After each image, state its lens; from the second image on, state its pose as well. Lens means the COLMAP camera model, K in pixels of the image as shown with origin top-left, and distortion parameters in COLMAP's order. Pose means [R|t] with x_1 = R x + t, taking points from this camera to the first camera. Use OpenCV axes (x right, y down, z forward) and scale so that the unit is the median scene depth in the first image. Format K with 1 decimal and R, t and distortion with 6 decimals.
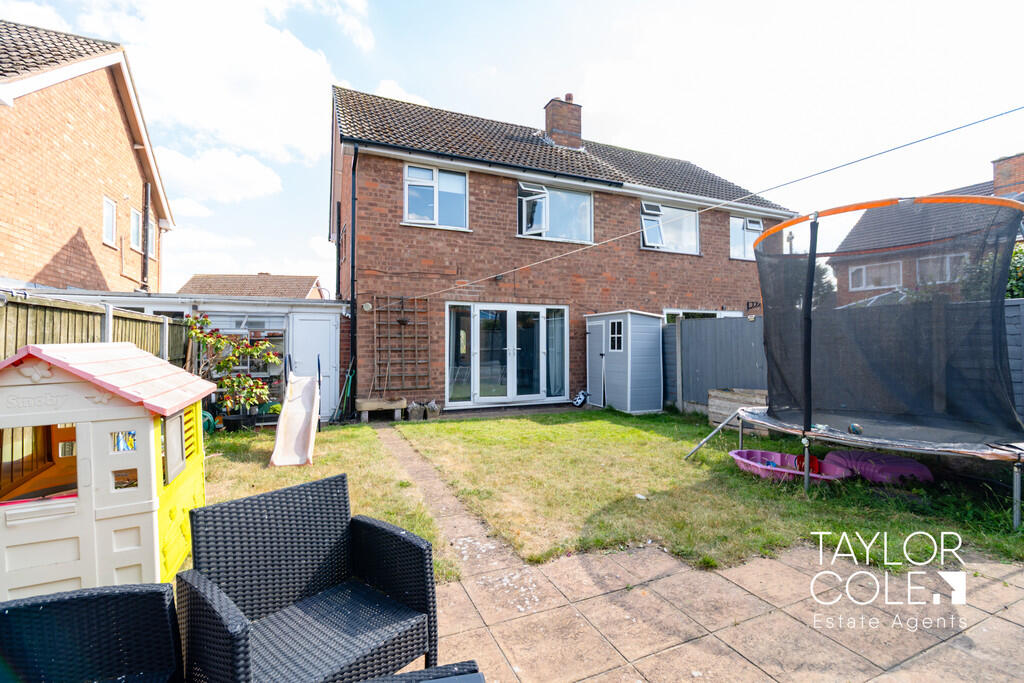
lens RADIAL K [[446.6, 0, 518.1], [0, 446.6, 340.8], [0, 0, 1]] dist [-0.003577, -0.000594]
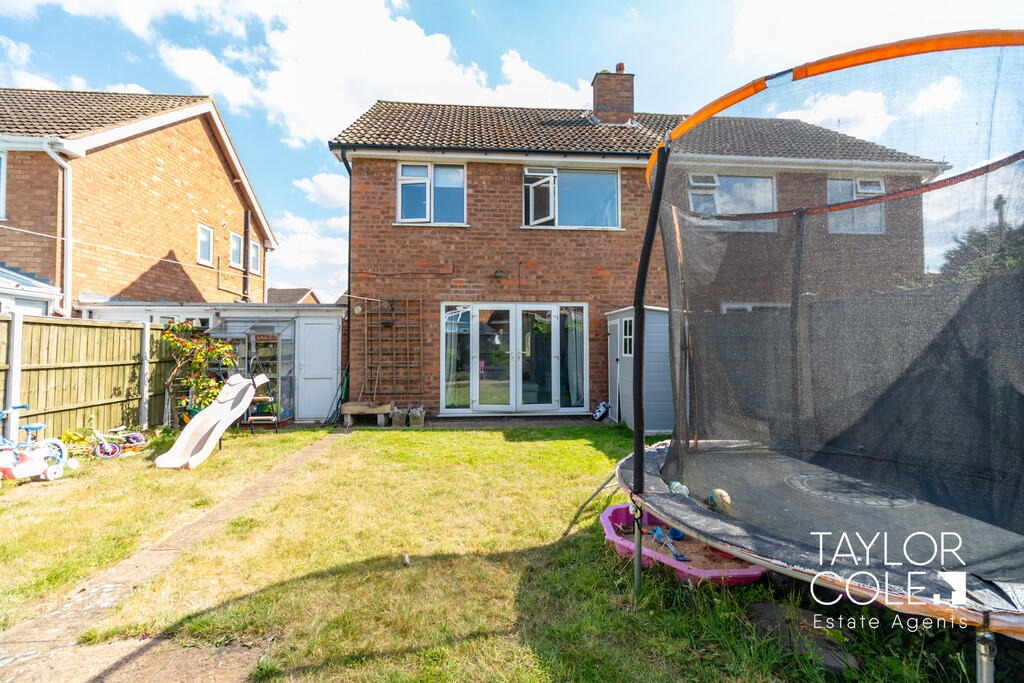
lens RADIAL K [[446.6, 0, 508.9], [0, 446.6, 335.4], [0, 0, 1]] dist [-0.003577, -0.000594]
pose [[0.946520, -0.007861, -0.322549, 0.270179], [0.002392, 0.999847, -0.017349, -0.000528], [0.322636, 0.015650, 0.946394, 0.145652]]
